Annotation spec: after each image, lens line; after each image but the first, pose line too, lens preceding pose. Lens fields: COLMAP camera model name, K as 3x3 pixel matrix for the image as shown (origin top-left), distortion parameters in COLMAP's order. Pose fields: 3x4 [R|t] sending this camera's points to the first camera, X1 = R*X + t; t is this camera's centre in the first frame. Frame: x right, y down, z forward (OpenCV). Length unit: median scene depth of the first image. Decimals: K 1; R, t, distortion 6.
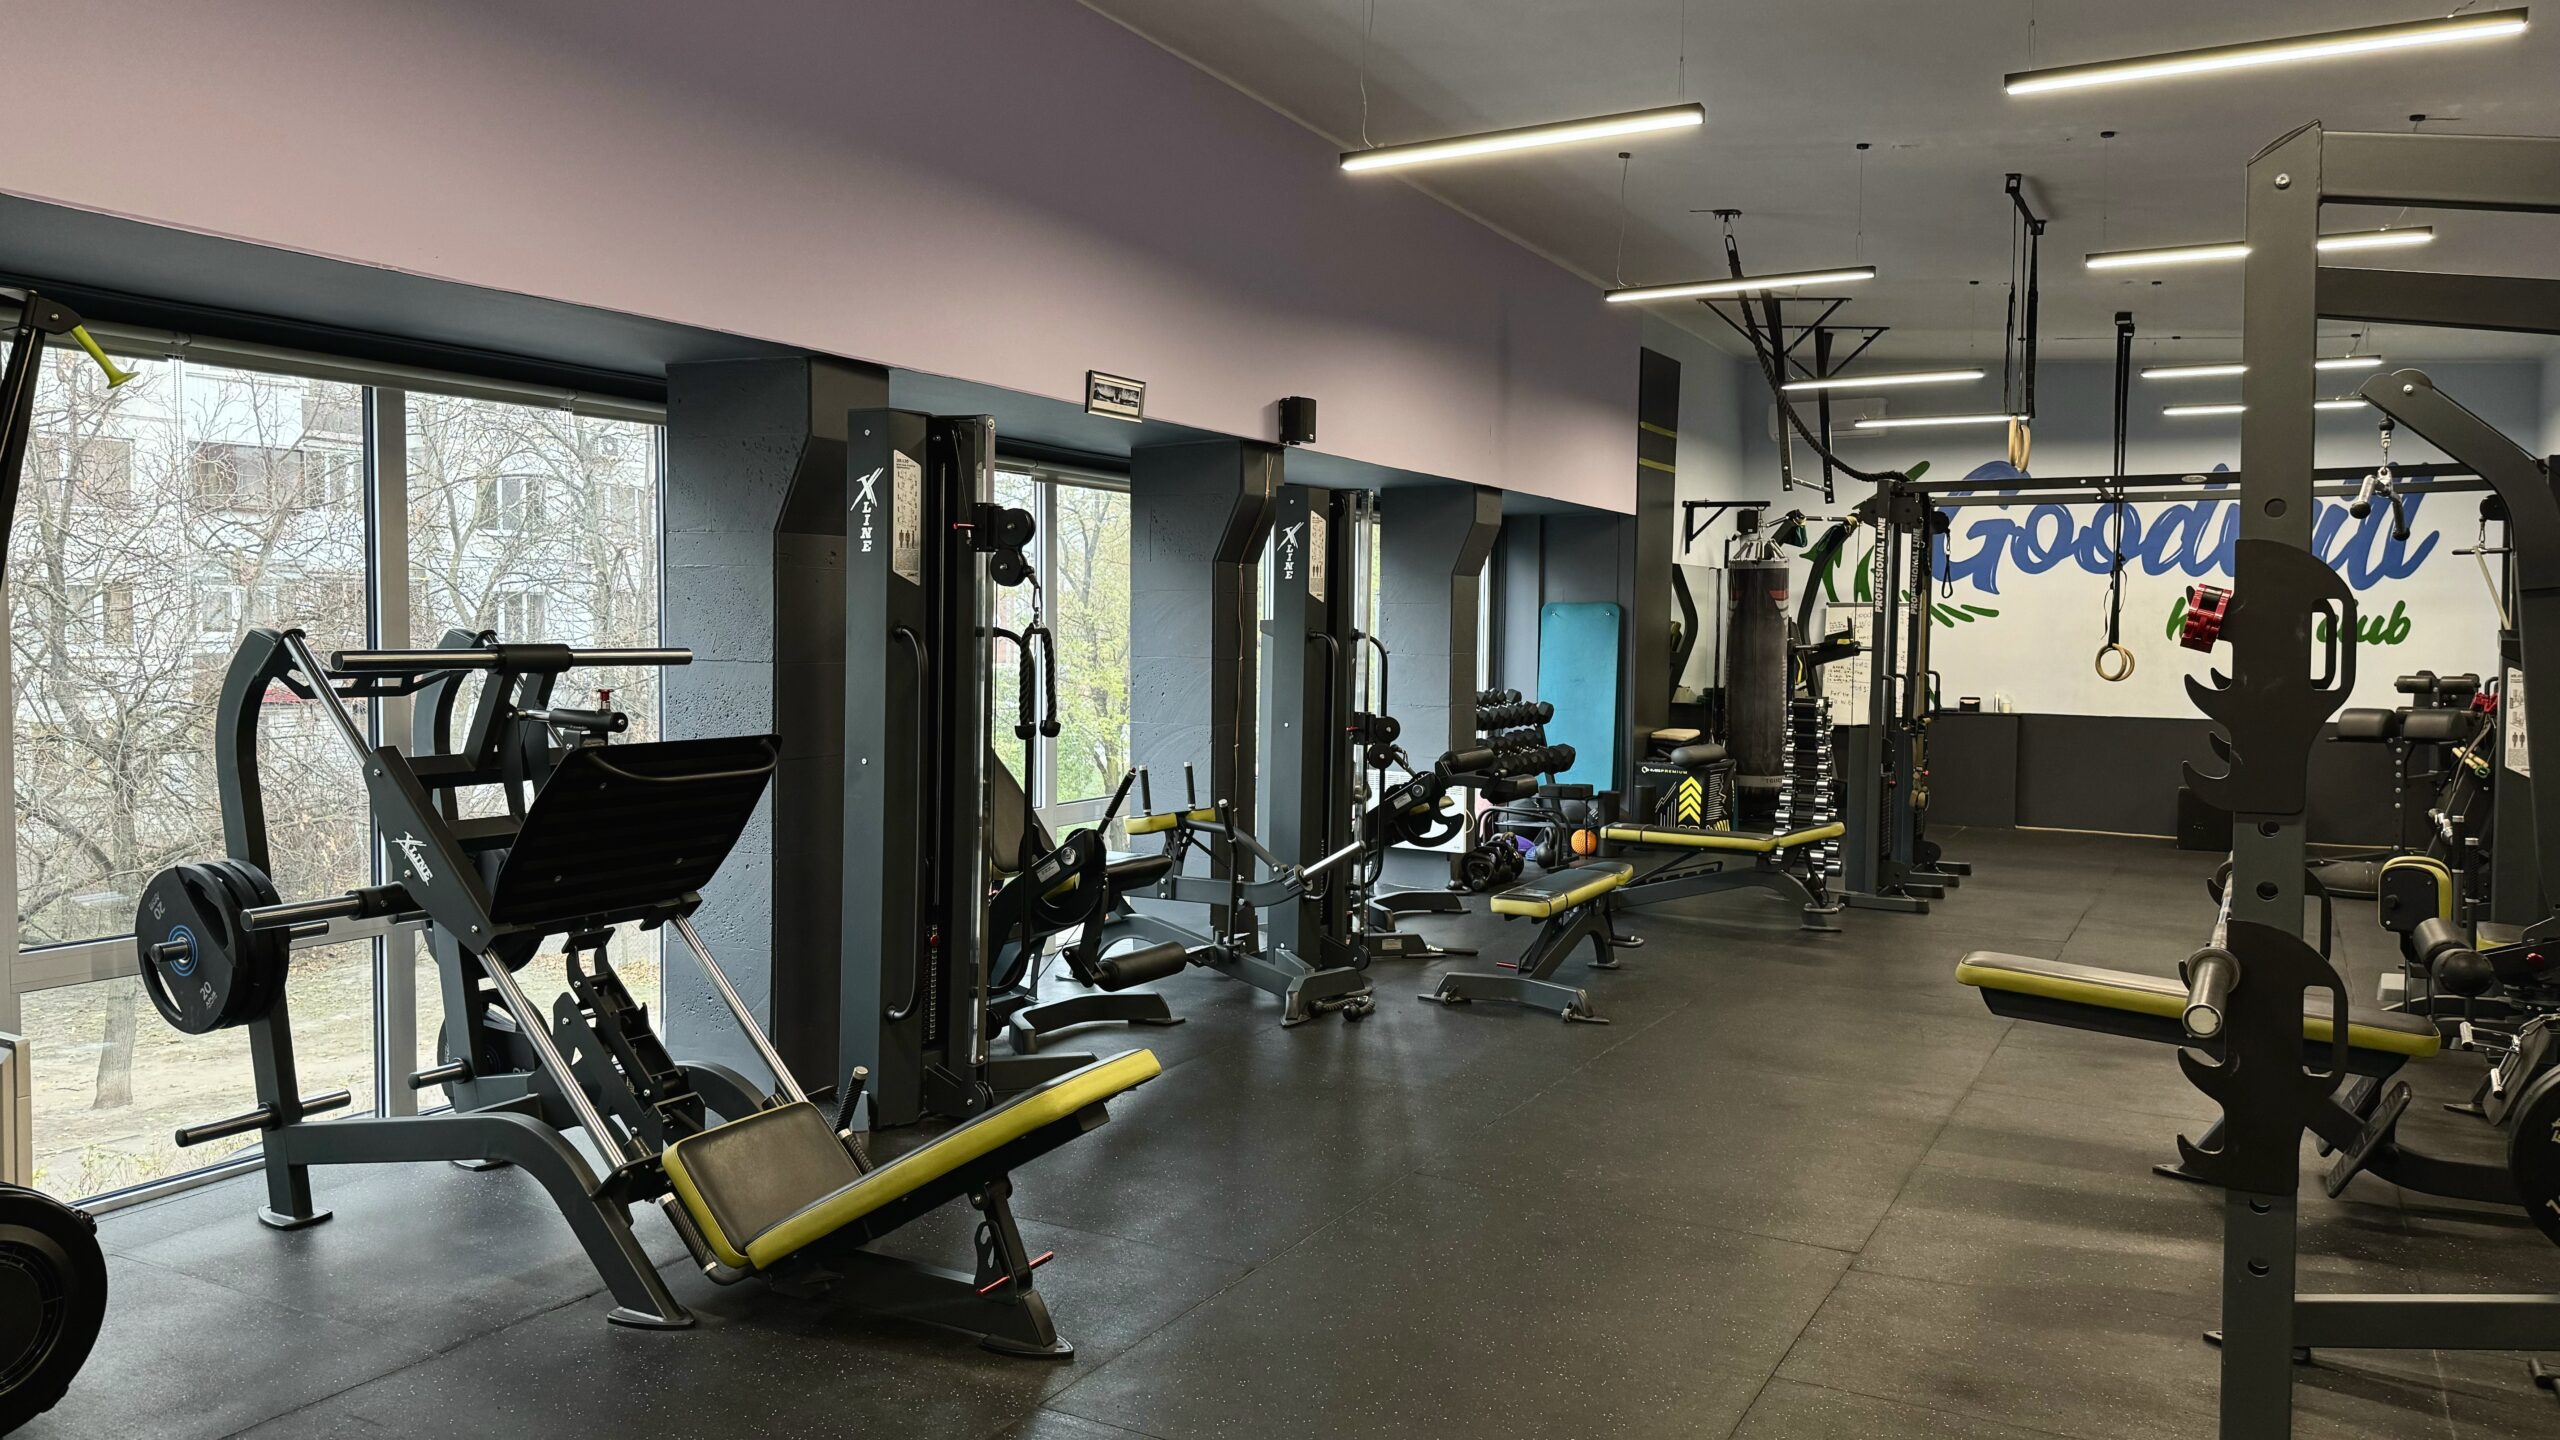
lens RADIAL K [[1764.6, 0, 1280.0], [0, 1764.6, 720.0], [0, 0, 1]] dist [0.151780, -0.245755]
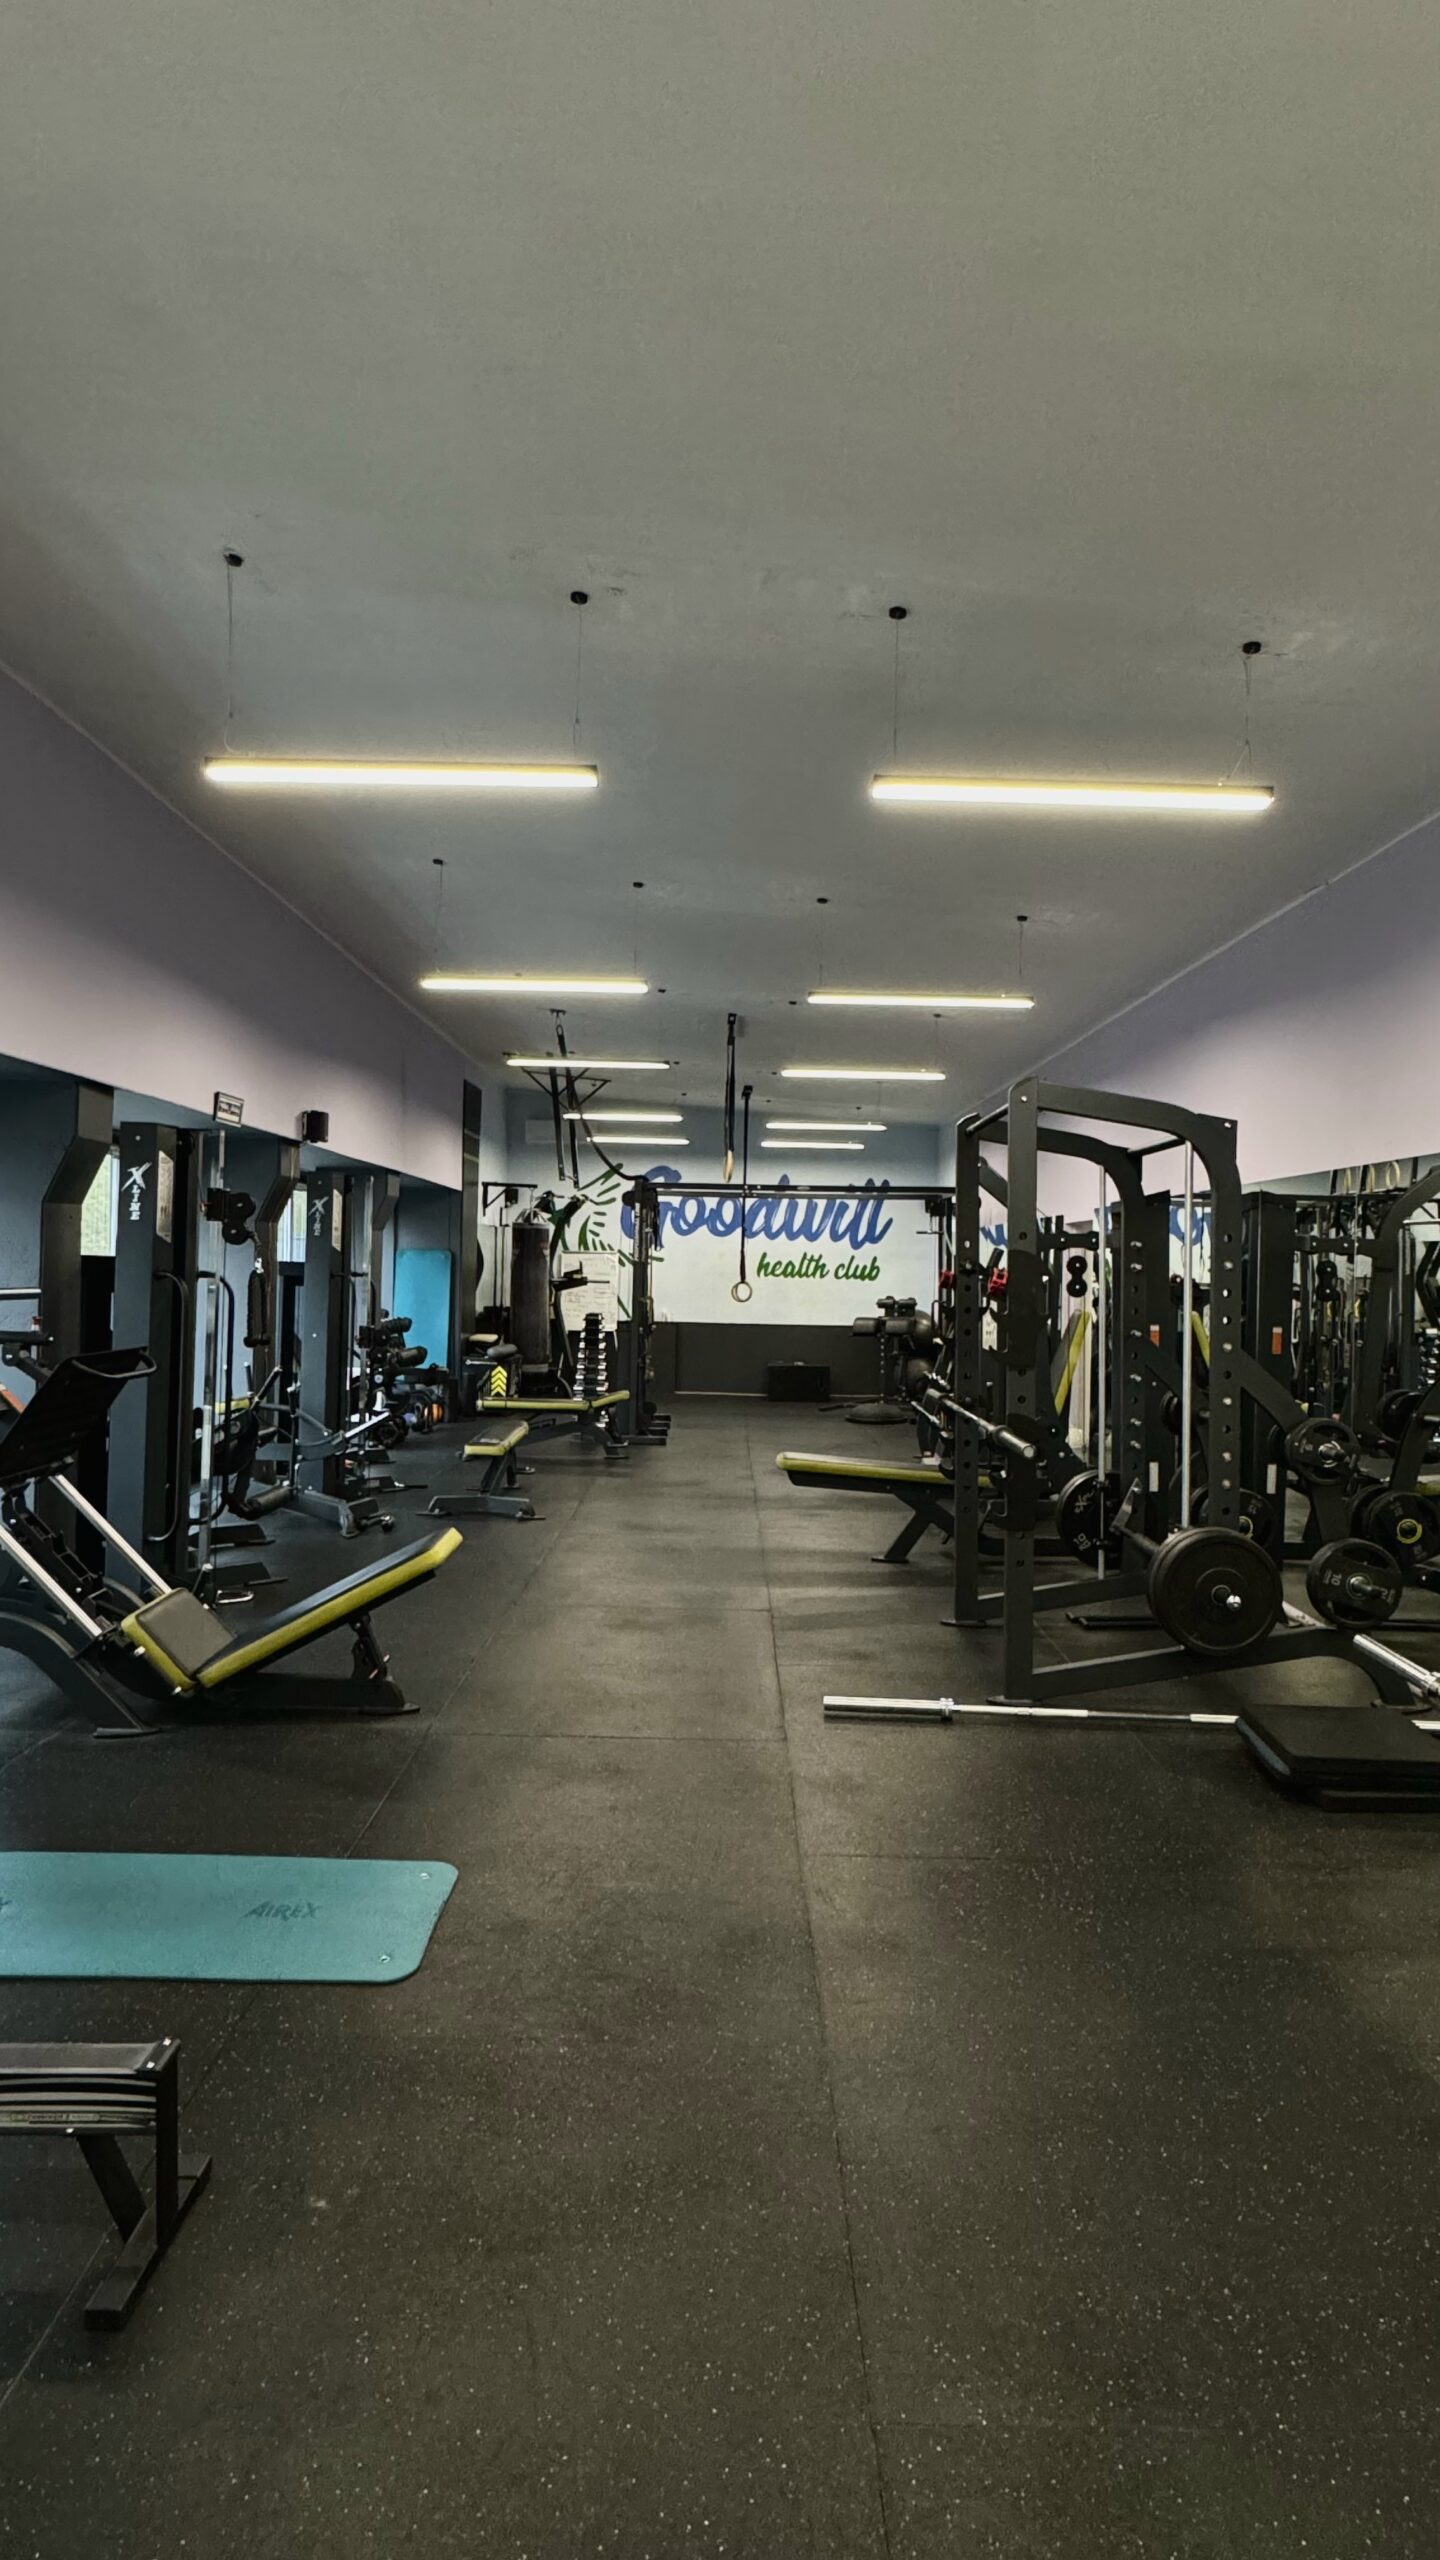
lens RADIAL K [[1316.2, 0, 720.0], [0, 1316.2, 1280.0], [0, 0, 1]] dist [-0.002029, -0.000756]
pose [[0.880131, 0.005242, 0.474702, -0.252737], [0.012010, 0.999373, -0.033304, -0.003052], [-0.474579, 0.035013, 0.879516, -0.129185]]
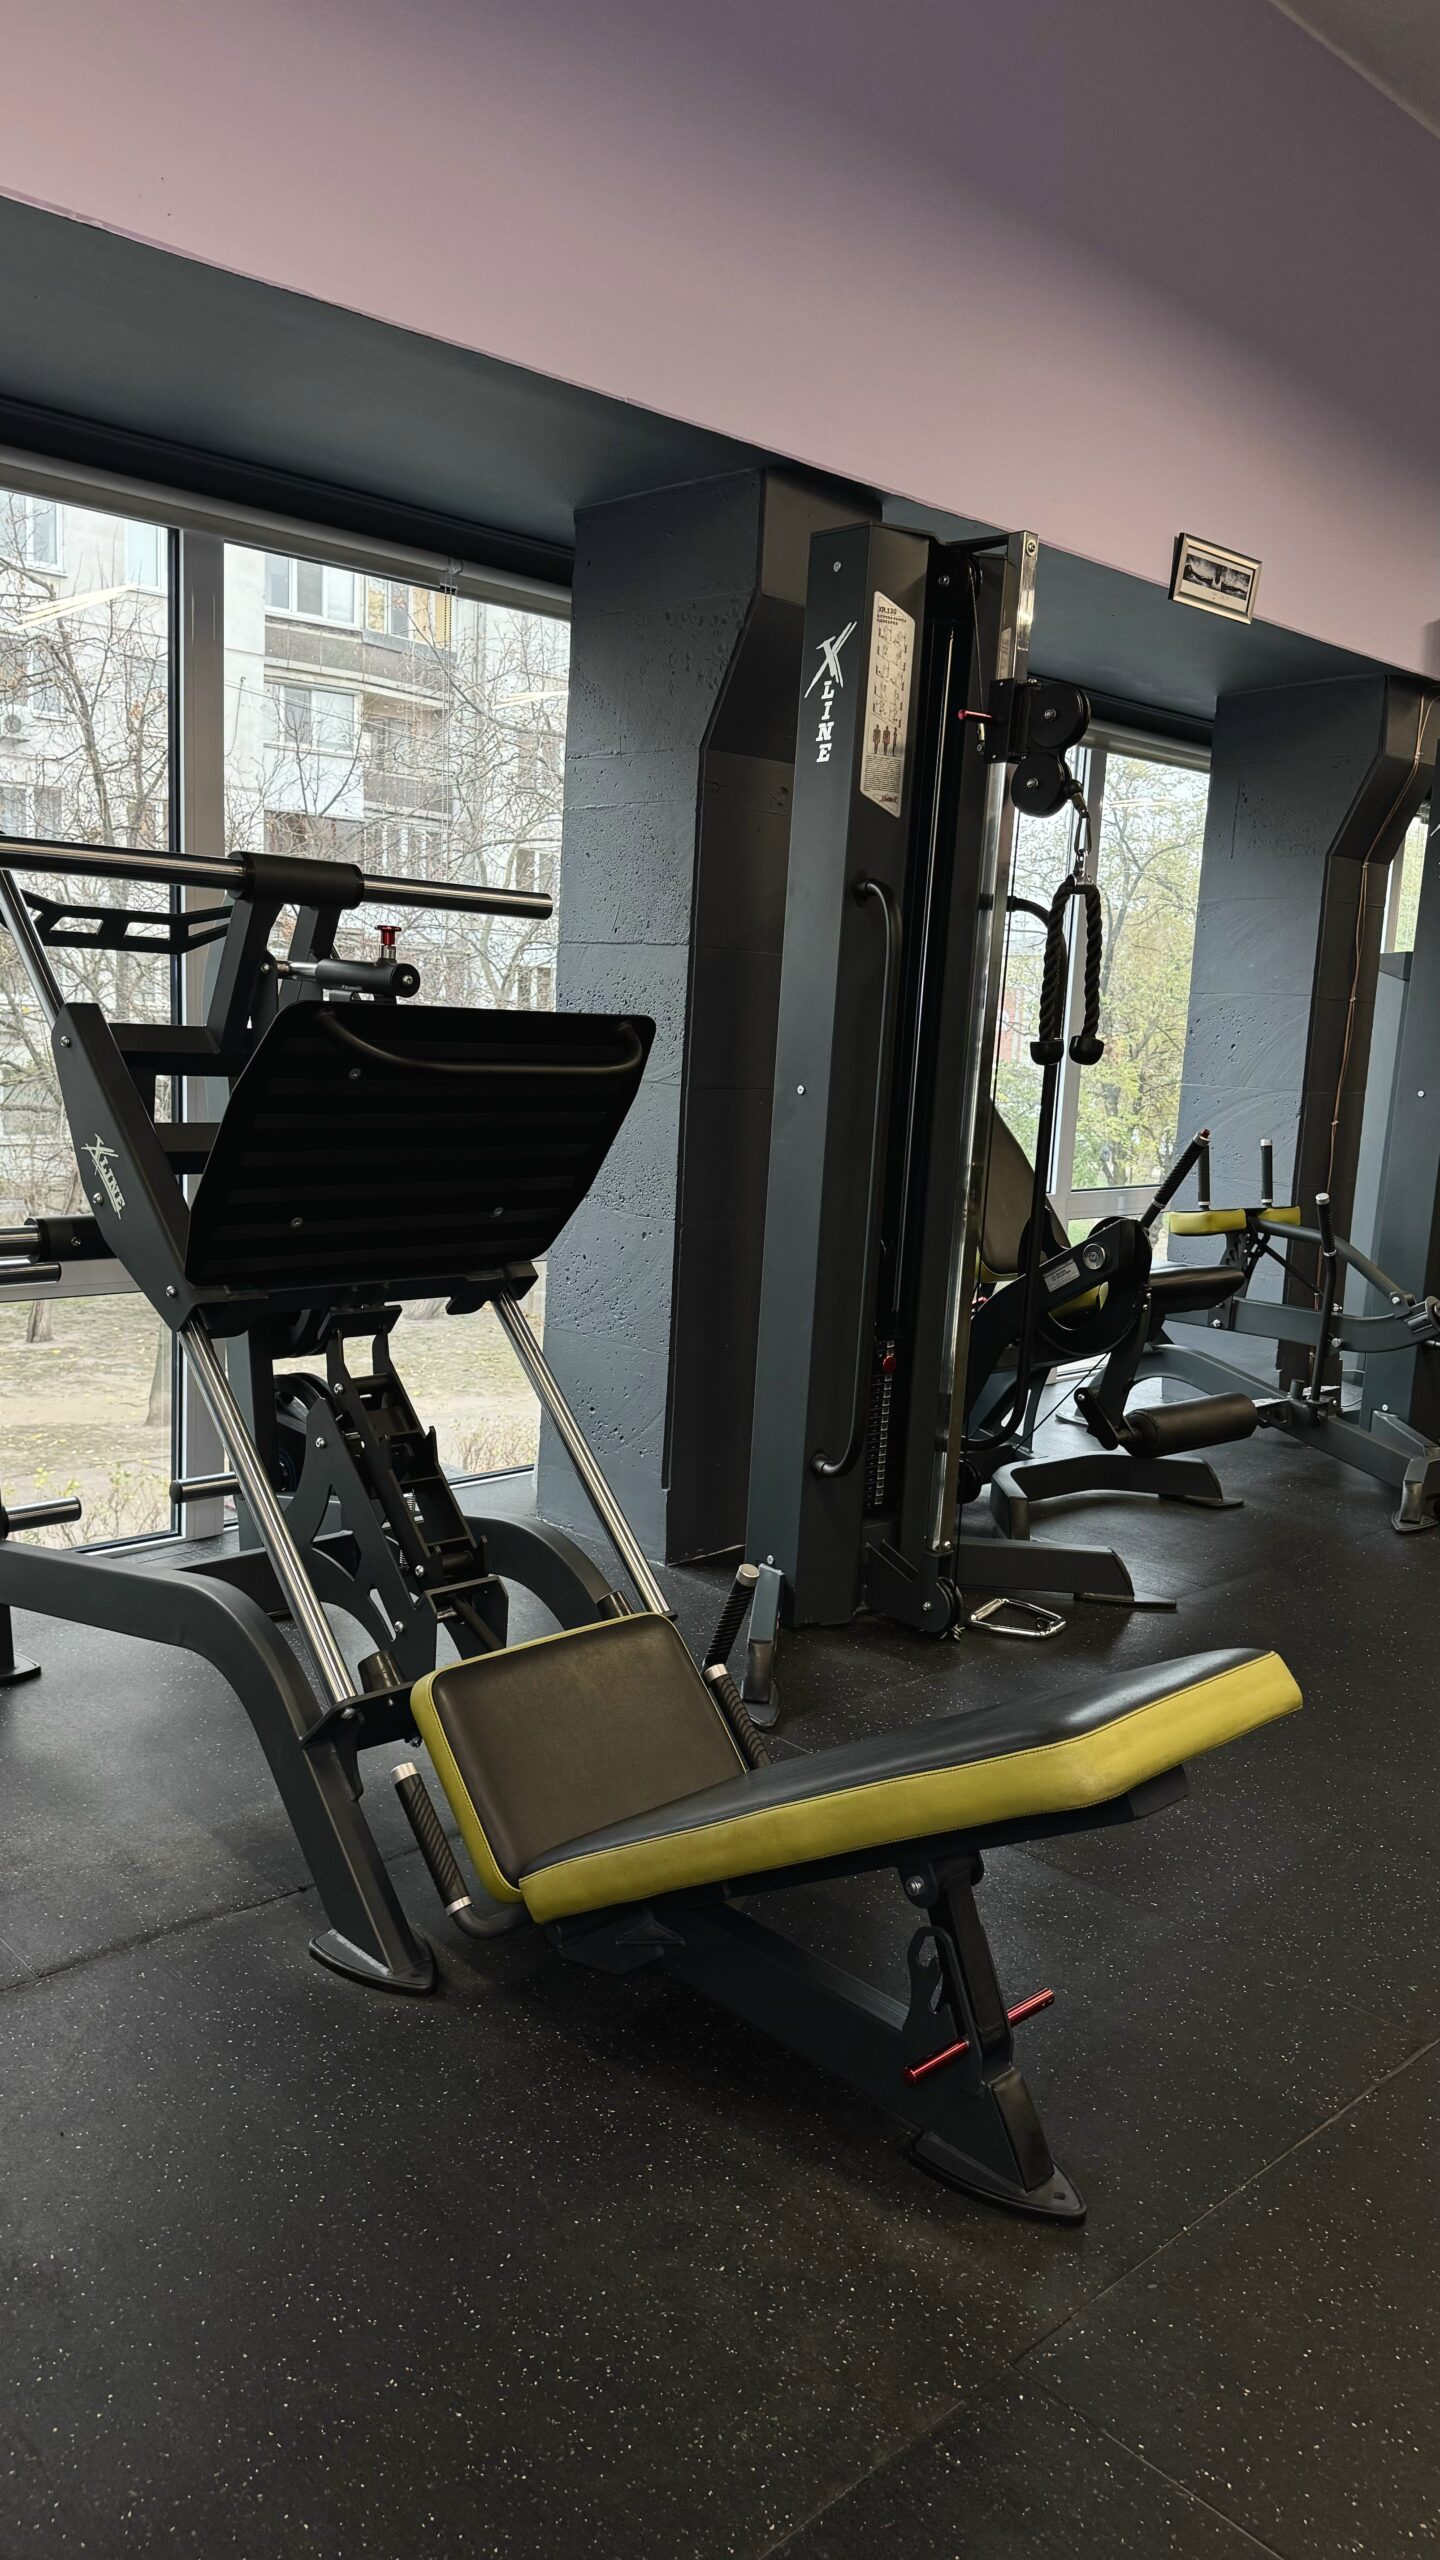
lens RADIAL K [[1764.6, 0, 720.0], [0, 1764.6, 1280.0], [0, 0, 1]] dist [0.151780, -0.245755]
pose [[0.950015, 0.079154, -0.302003, -0.044856], [-0.052239, 0.993991, 0.096194, 0.025377], [0.307802, -0.075610, 0.948441, 0.282535]]
